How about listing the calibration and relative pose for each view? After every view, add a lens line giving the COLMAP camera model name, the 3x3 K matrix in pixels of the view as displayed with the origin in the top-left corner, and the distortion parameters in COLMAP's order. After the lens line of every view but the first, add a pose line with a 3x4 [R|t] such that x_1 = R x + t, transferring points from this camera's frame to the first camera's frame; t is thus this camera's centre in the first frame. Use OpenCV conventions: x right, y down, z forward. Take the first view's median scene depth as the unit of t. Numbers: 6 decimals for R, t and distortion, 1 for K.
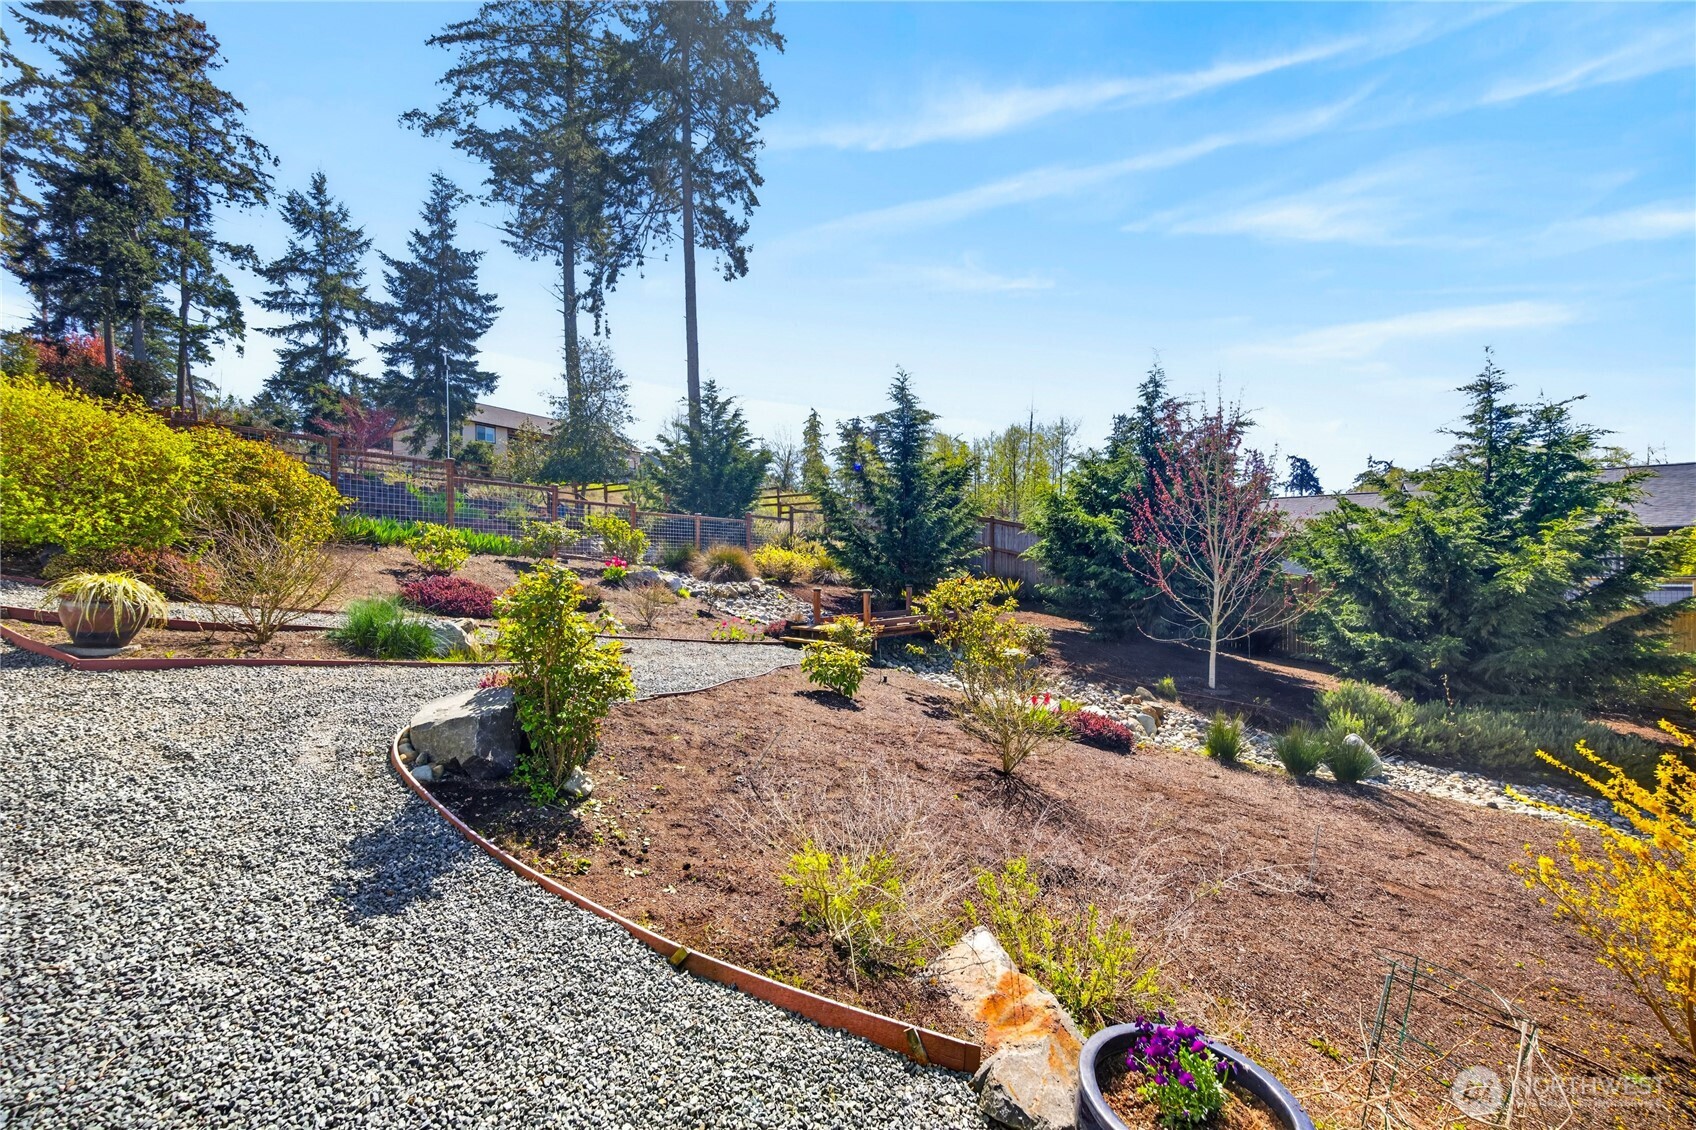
lens RADIAL K [[643.7, 0, 837.6], [0, 643.7, 570.4], [0, 0, 1]] dist [0.003777, -0.003555]
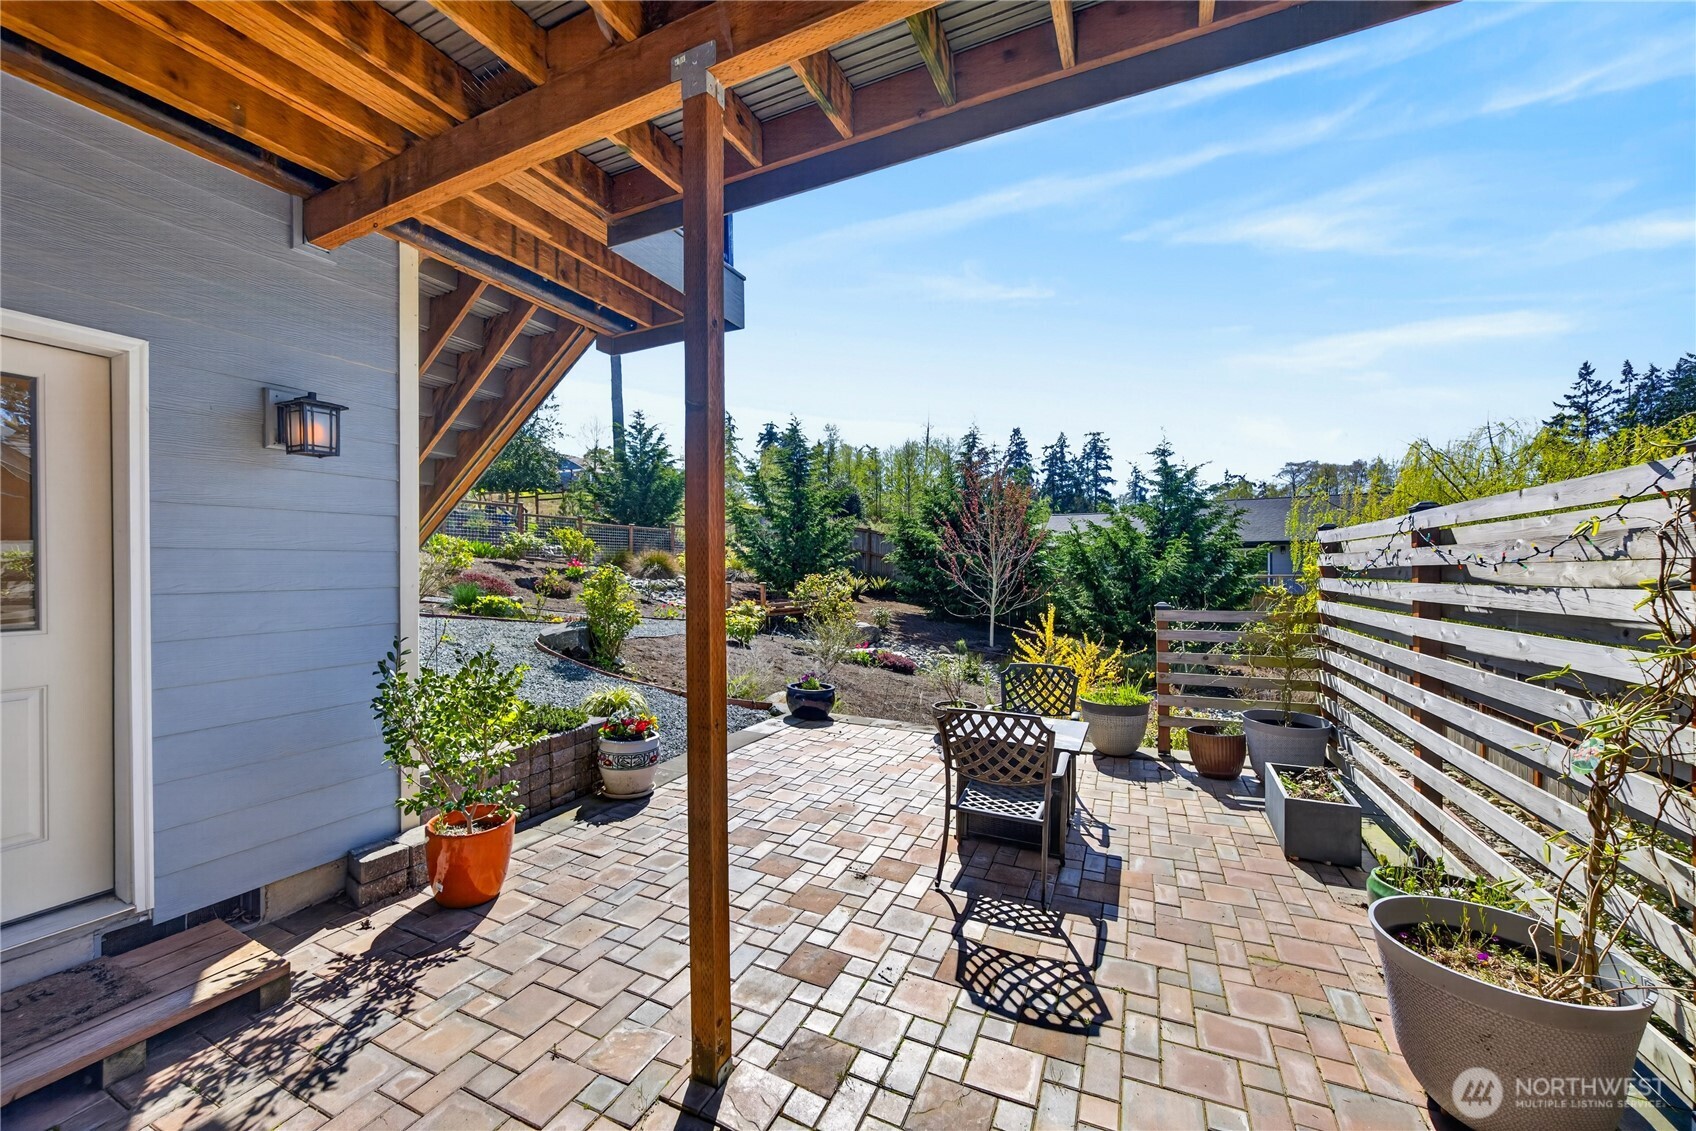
lens RADIAL K [[643.7, 0, 837.6], [0, 643.7, 570.9], [0, 0, 1]] dist [0.003777, -0.003555]
pose [[0.991484, 0.000437, 0.130227, 0.012312], [-0.000342, 1.000000, -0.000751, 0.002094], [-0.130228, 0.000700, 0.991484, -0.243927]]
